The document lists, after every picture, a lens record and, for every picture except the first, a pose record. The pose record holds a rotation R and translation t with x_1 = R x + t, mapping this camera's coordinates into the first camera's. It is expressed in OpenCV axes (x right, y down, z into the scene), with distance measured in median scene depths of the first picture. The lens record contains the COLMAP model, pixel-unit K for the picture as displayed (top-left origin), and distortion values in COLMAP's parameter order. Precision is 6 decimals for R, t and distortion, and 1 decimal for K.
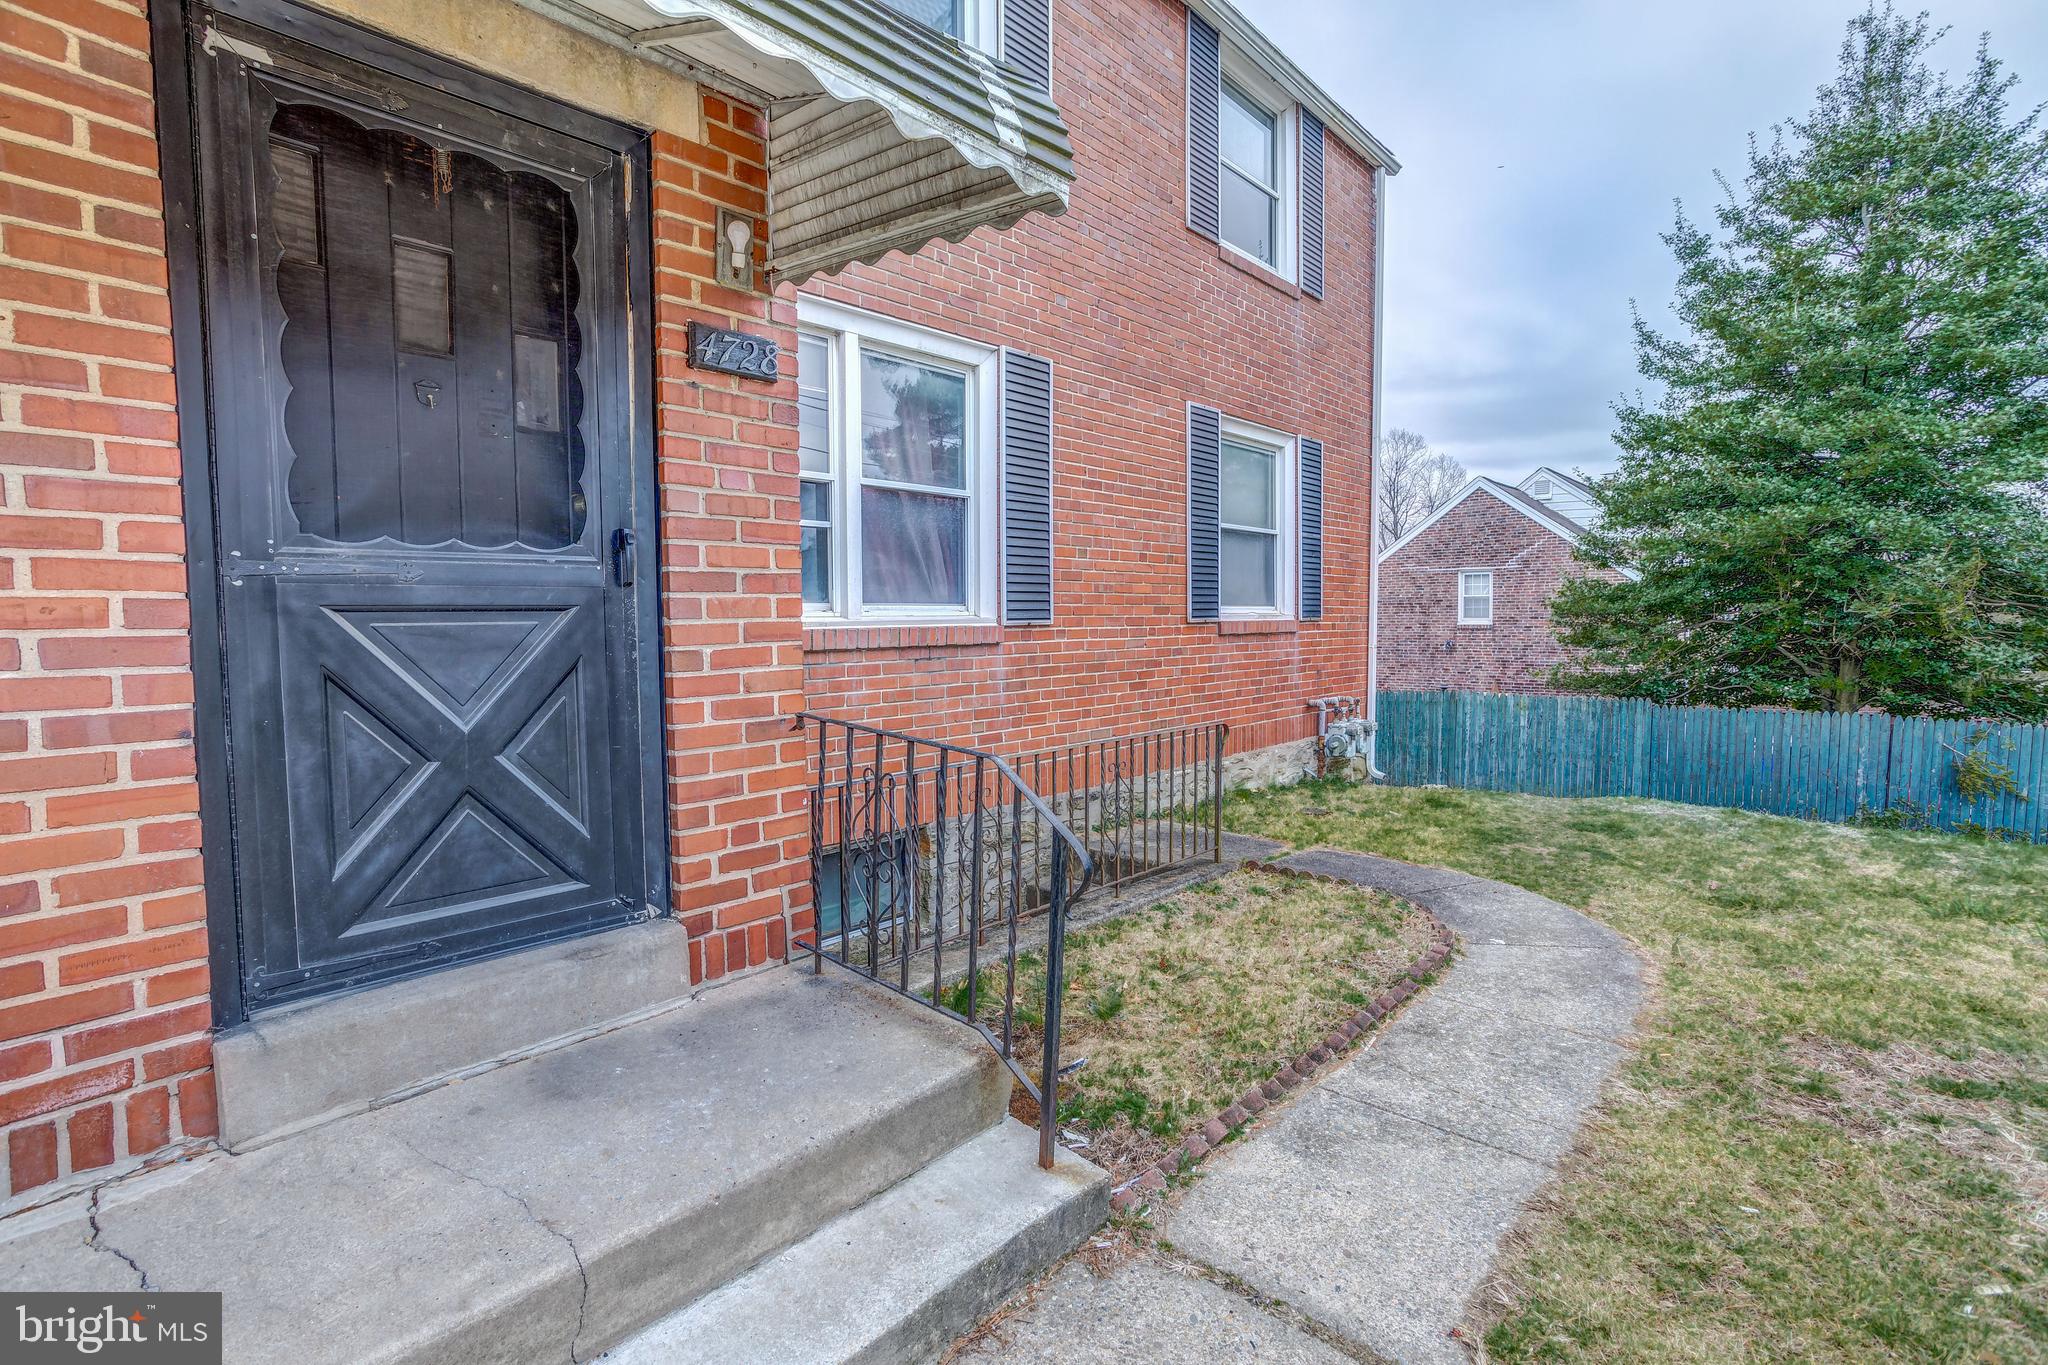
lens RADIAL K [[1013.0, 0, 1025.4], [0, 1013.0, 673.9], [0, 0, 1]] dist [-0.046485, 0.026820]
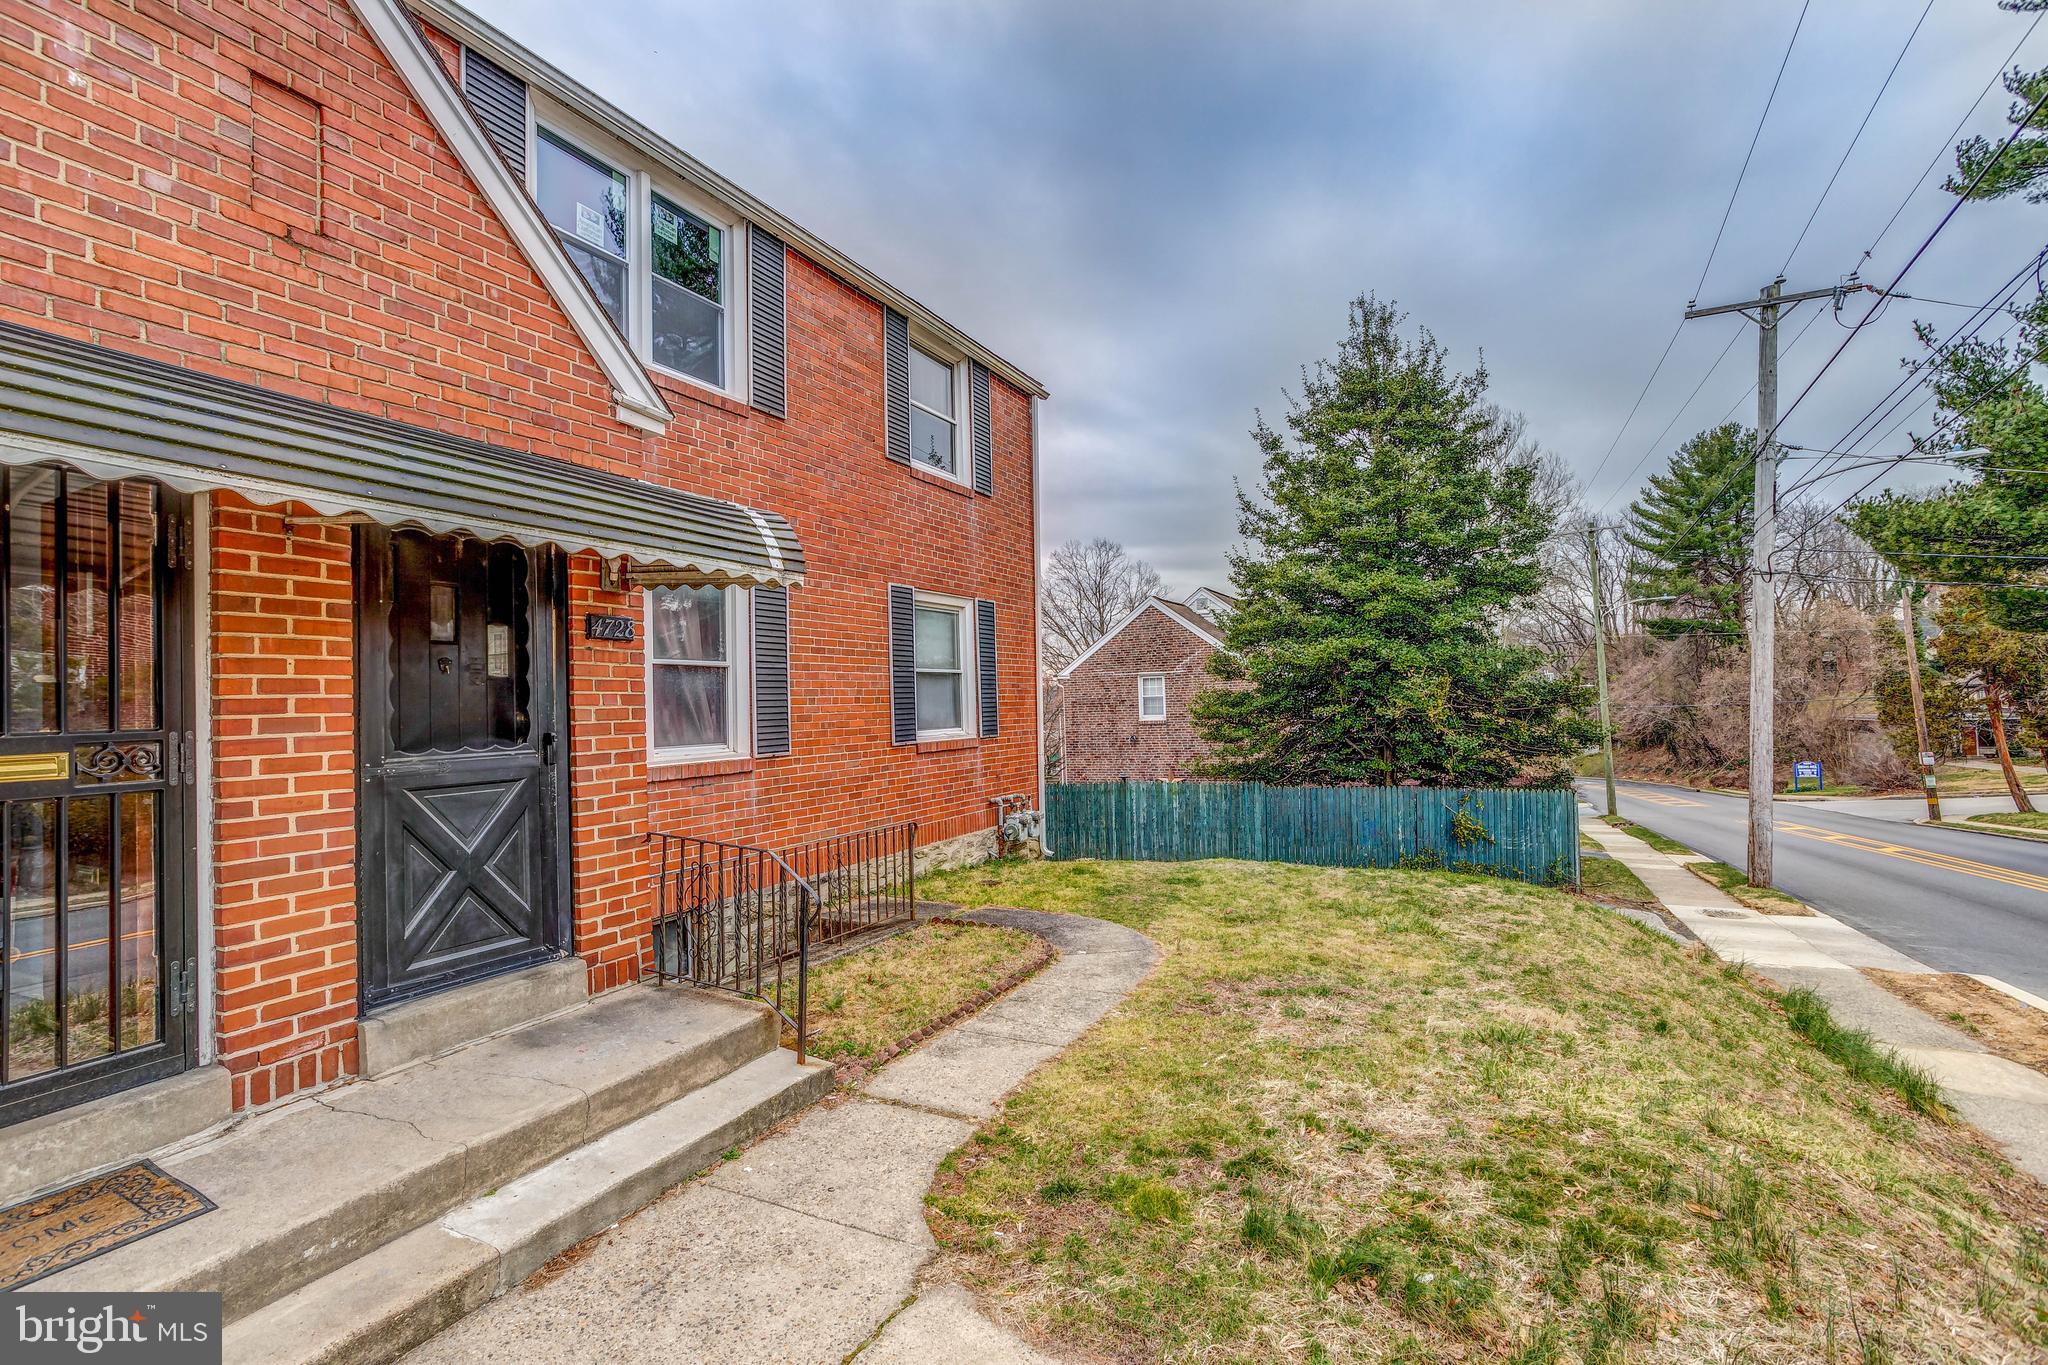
lens RADIAL K [[1013.0, 0, 1016.9], [0, 1013.0, 659.2], [0, 0, 1]] dist [-0.046485, 0.026820]
pose [[0.967242, -0.011048, 0.253616, -0.042221], [0.037650, 0.994247, -0.100277, -0.052657], [-0.251049, 0.106540, 0.962093, -0.749578]]
